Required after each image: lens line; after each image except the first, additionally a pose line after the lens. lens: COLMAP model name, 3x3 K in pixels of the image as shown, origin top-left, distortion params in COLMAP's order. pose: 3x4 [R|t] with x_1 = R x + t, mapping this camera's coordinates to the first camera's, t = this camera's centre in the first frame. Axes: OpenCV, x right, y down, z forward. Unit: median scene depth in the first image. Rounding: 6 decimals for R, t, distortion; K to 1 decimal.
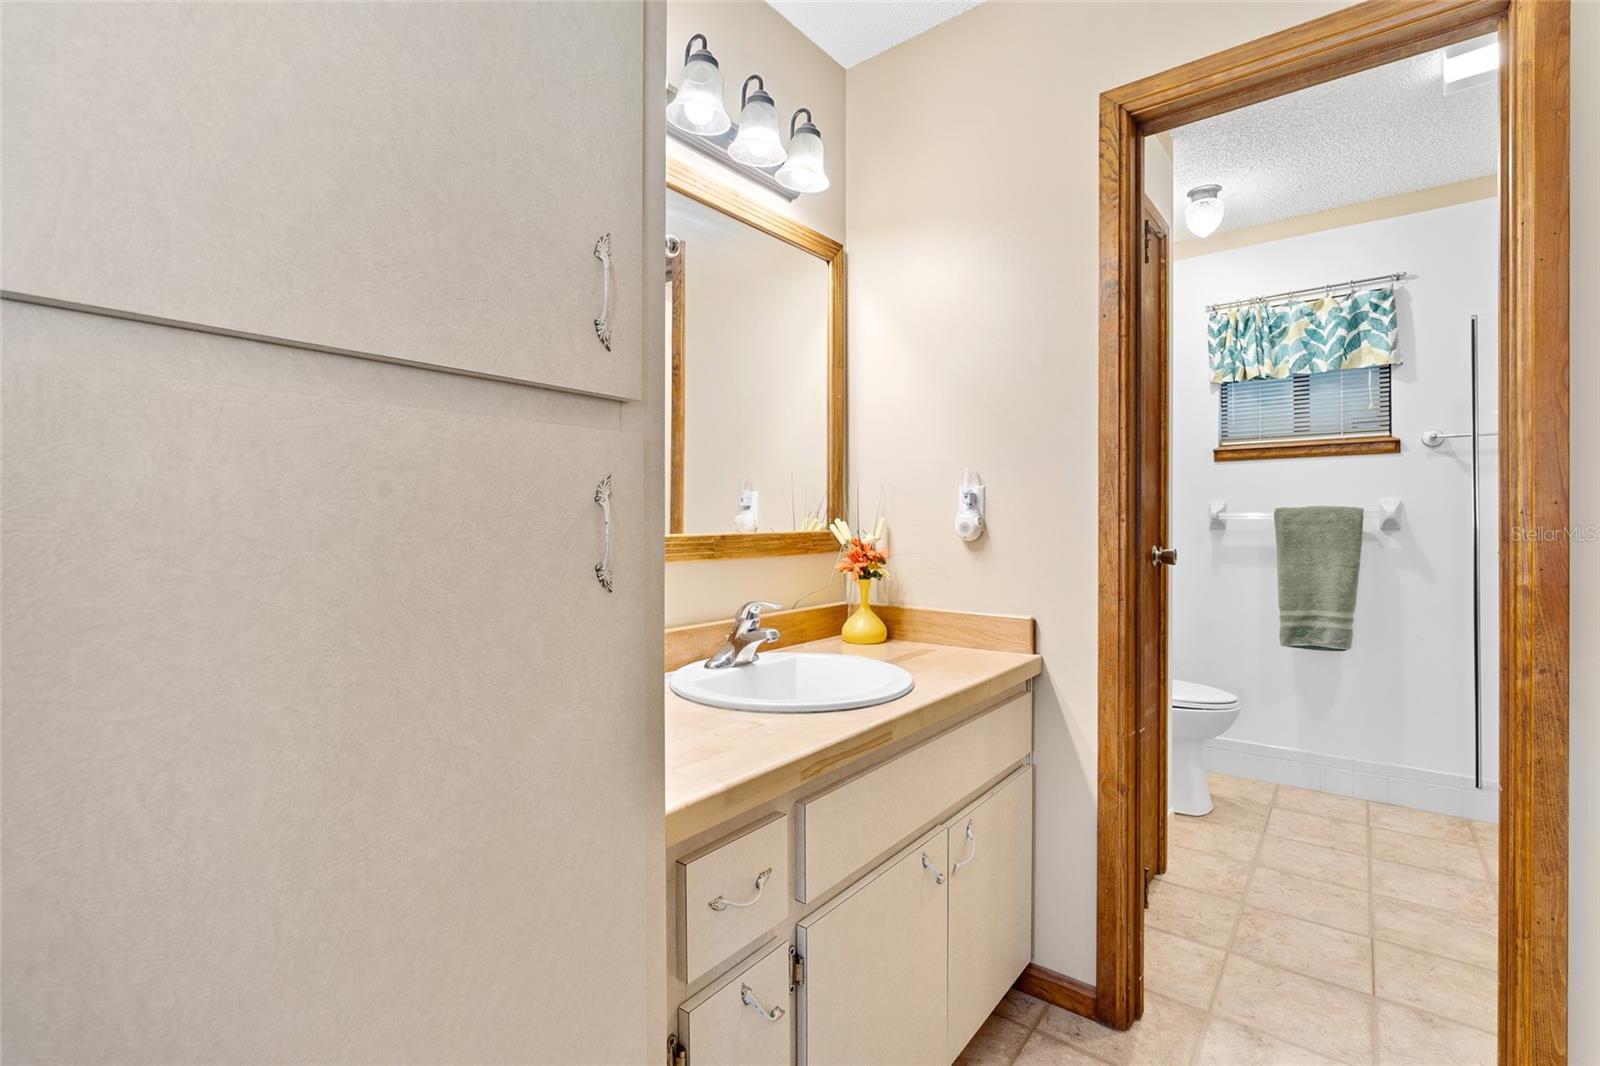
lens RADIAL K [[736.6, 0, 790.0], [0, 736.6, 523.7], [0, 0, 1]] dist [-0.007774, 0.001494]
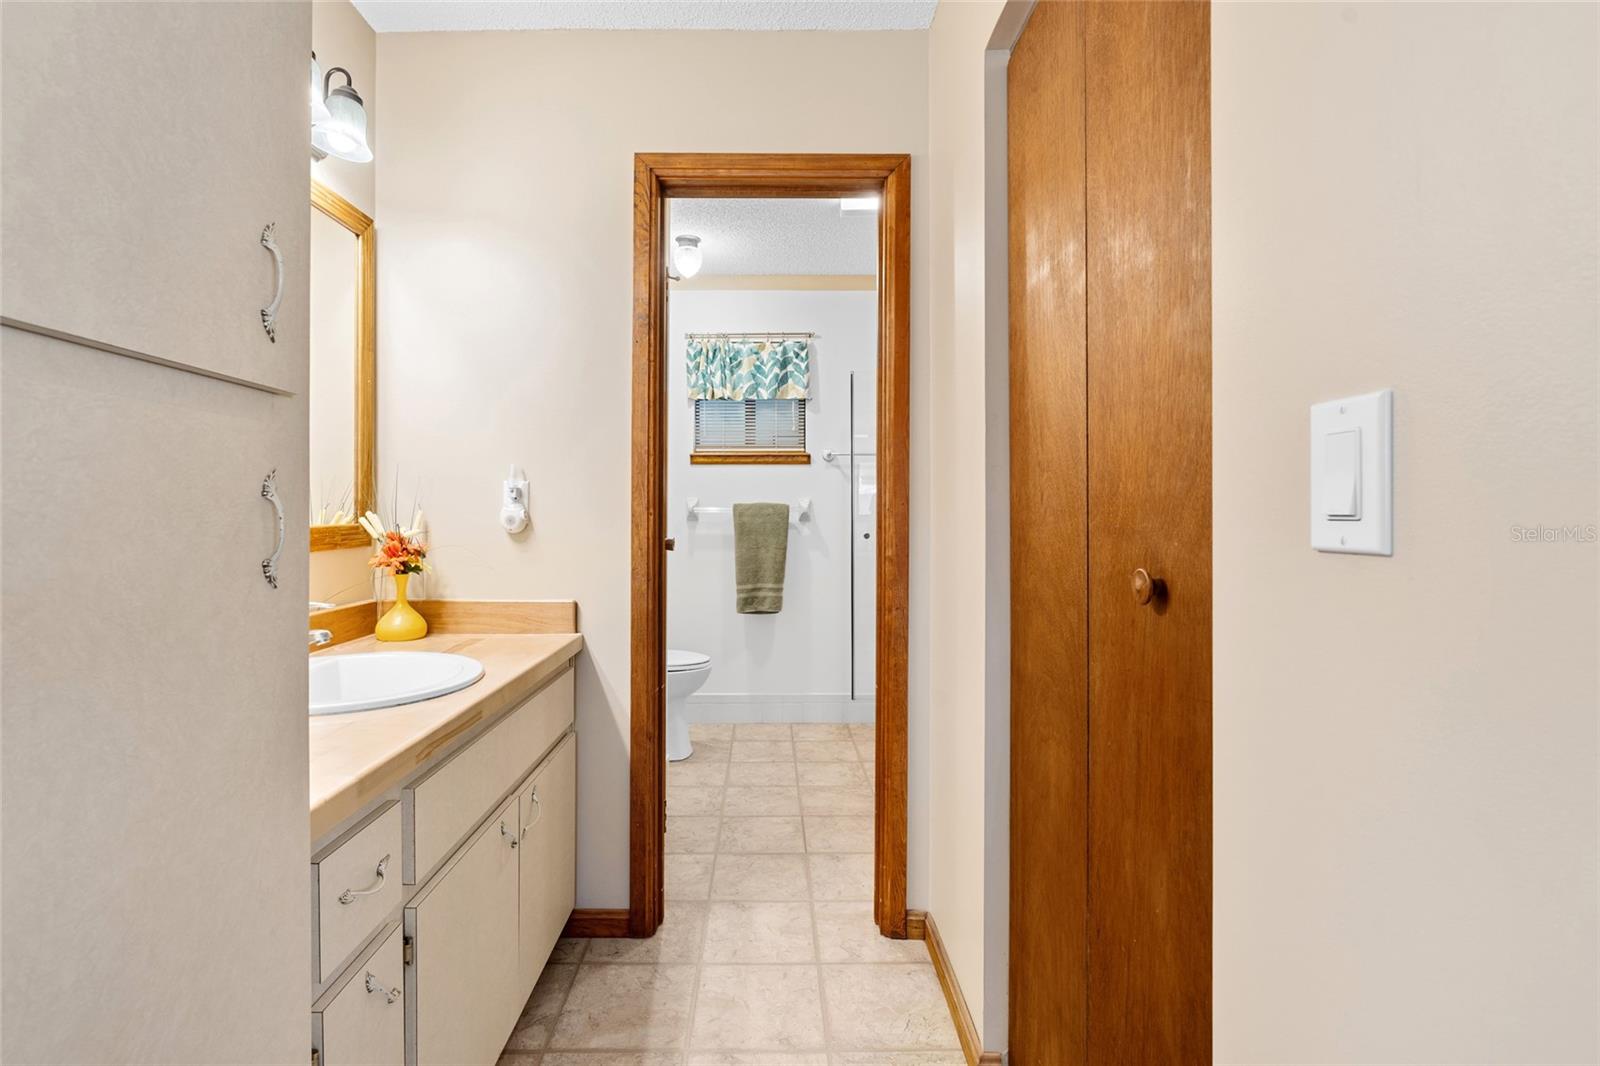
lens RADIAL K [[736.6, 0, 790.0], [0, 736.6, 523.7], [0, 0, 1]] dist [-0.007774, 0.001494]
pose [[0.774525, -0.005851, 0.632517, -0.117221], [-0.001103, 0.999943, 0.010602, -0.001521], [-0.632543, -0.008909, 0.774474, -0.069026]]
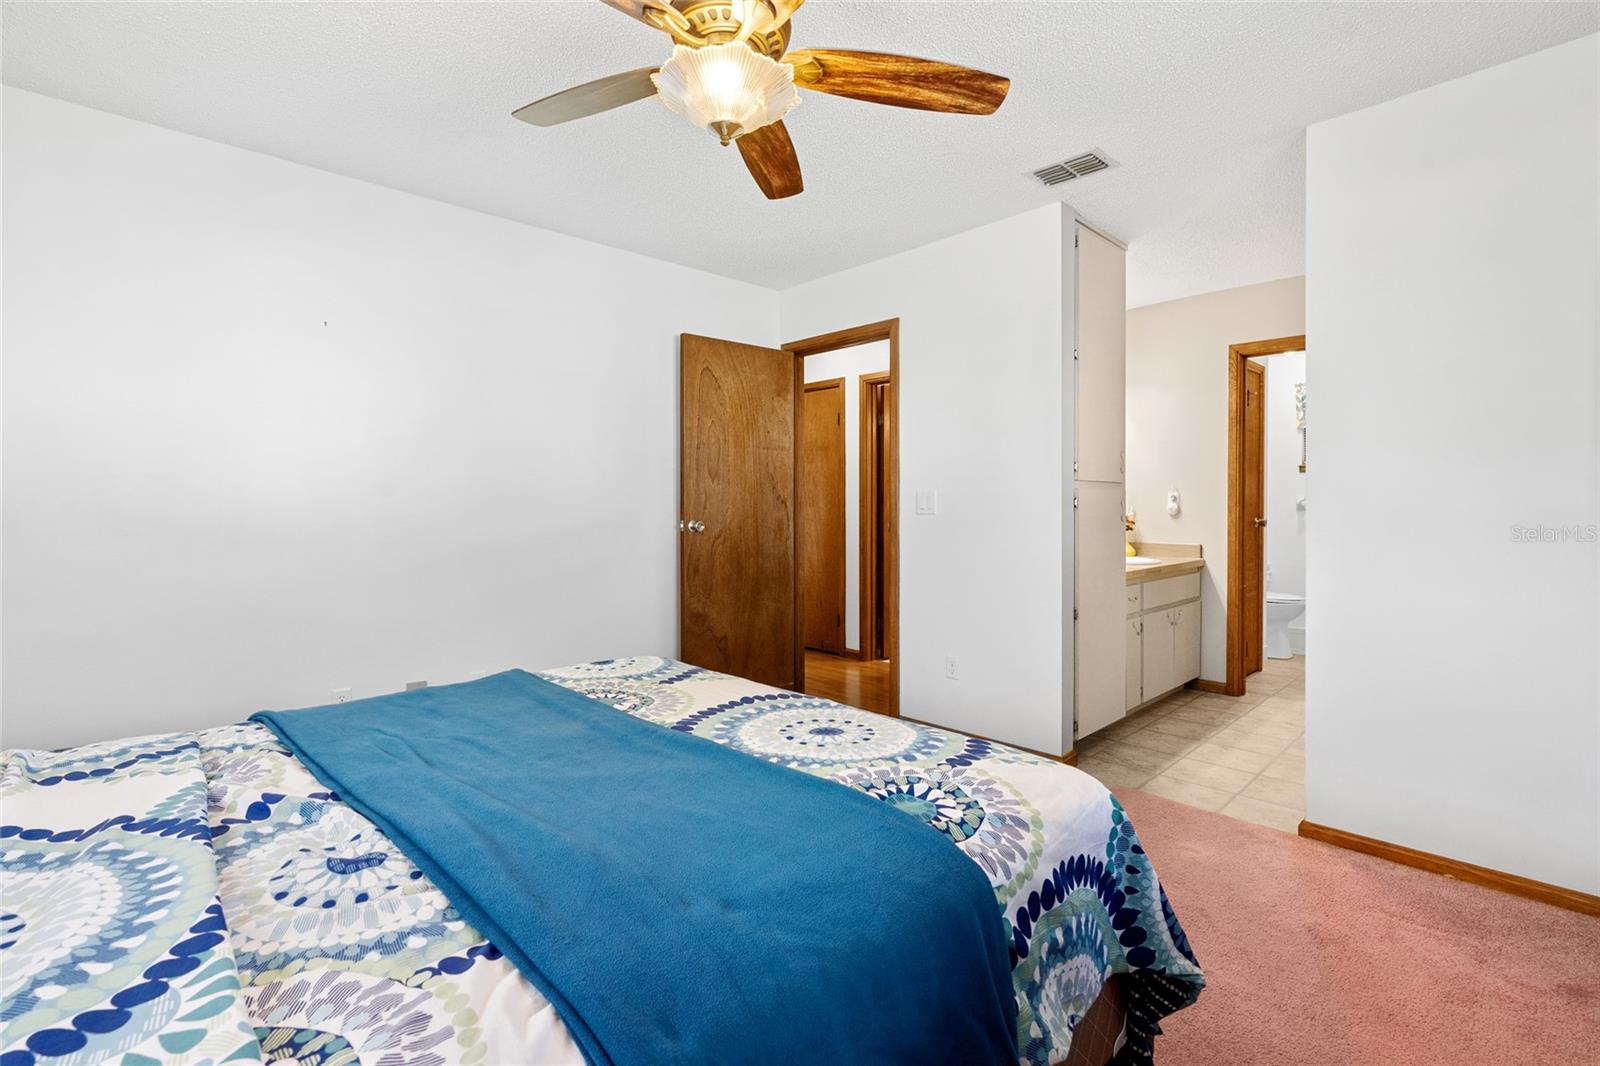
lens RADIAL K [[736.6, 0, 790.0], [0, 736.6, 523.7], [0, 0, 1]] dist [-0.007774, 0.001494]
pose [[0.989623, -0.001936, -0.143673, -0.682979], [0.004404, 0.999848, 0.016862, 0.005805], [0.143619, -0.017320, 0.989482, -1.655962]]
